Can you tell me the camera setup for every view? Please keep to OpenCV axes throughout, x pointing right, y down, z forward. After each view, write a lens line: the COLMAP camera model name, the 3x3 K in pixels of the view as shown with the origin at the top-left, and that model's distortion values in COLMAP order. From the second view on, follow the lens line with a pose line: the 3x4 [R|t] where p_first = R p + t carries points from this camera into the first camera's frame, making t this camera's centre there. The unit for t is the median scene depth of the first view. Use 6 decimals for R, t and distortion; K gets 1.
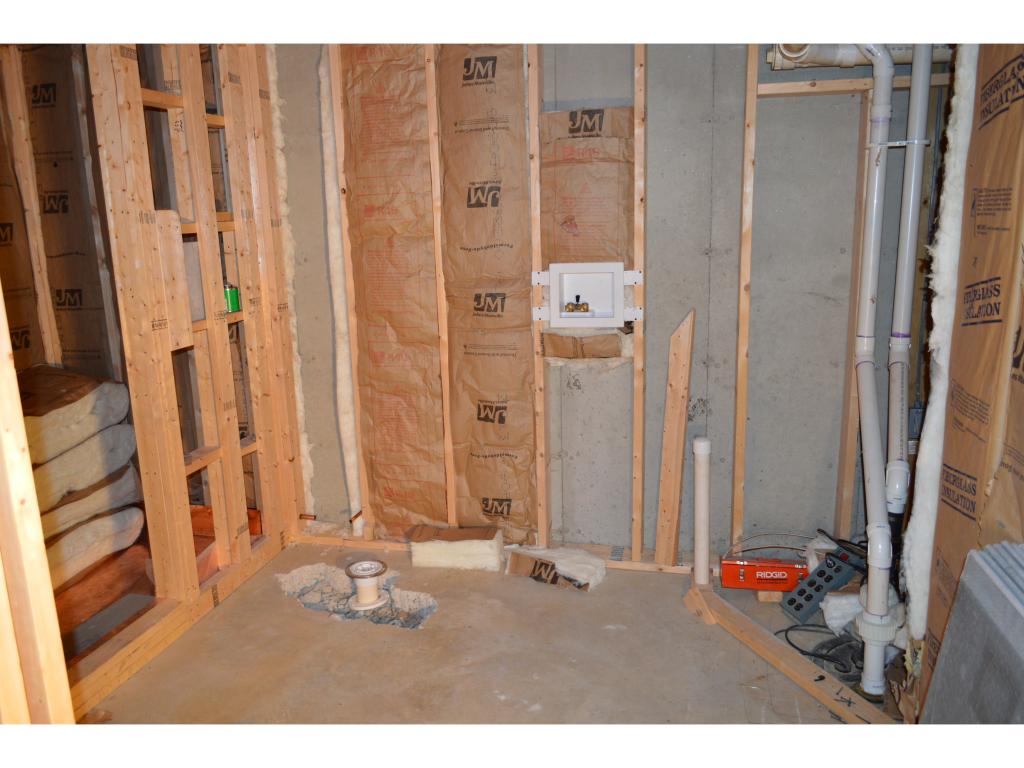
lens RADIAL K [[812.7, 0, 512.0], [0, 812.7, 384.0], [0, 0, 1]] dist [-0.010681, 0.002976]
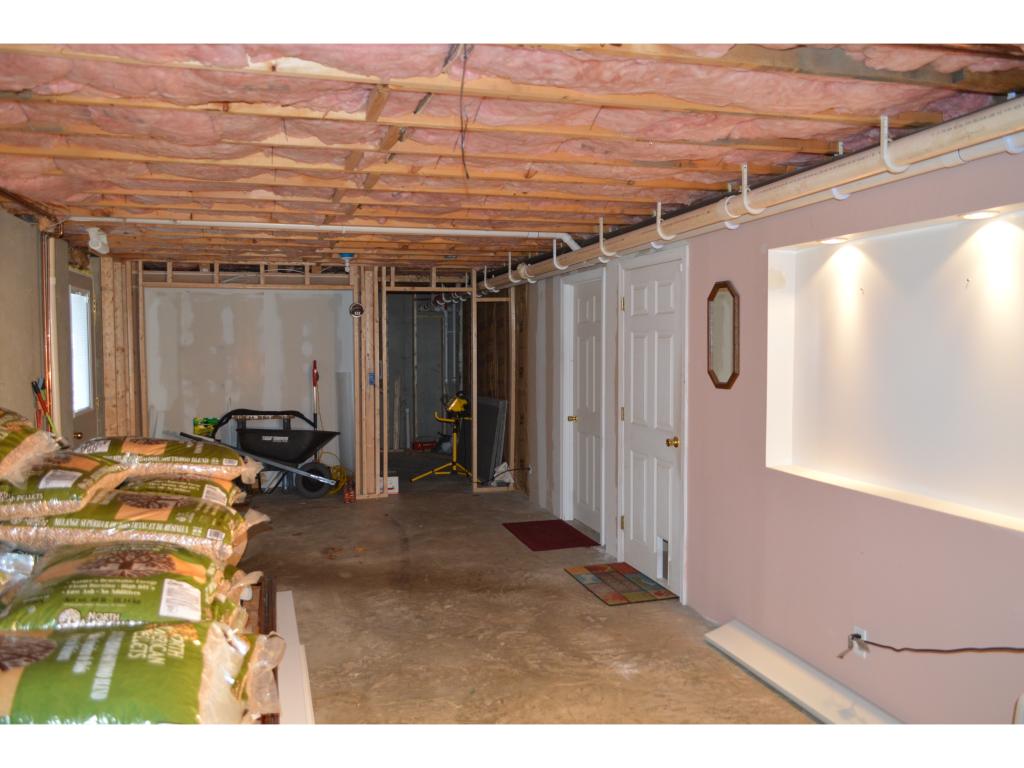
lens RADIAL K [[812.7, 0, 512.0], [0, 812.7, 384.0], [0, 0, 1]] dist [-0.010681, 0.002976]
pose [[0.875114, -0.001378, 0.483915, -1.152155], [0.087823, 0.983842, -0.156018, 0.590088], [-0.475881, 0.179033, 0.861095, -2.453113]]
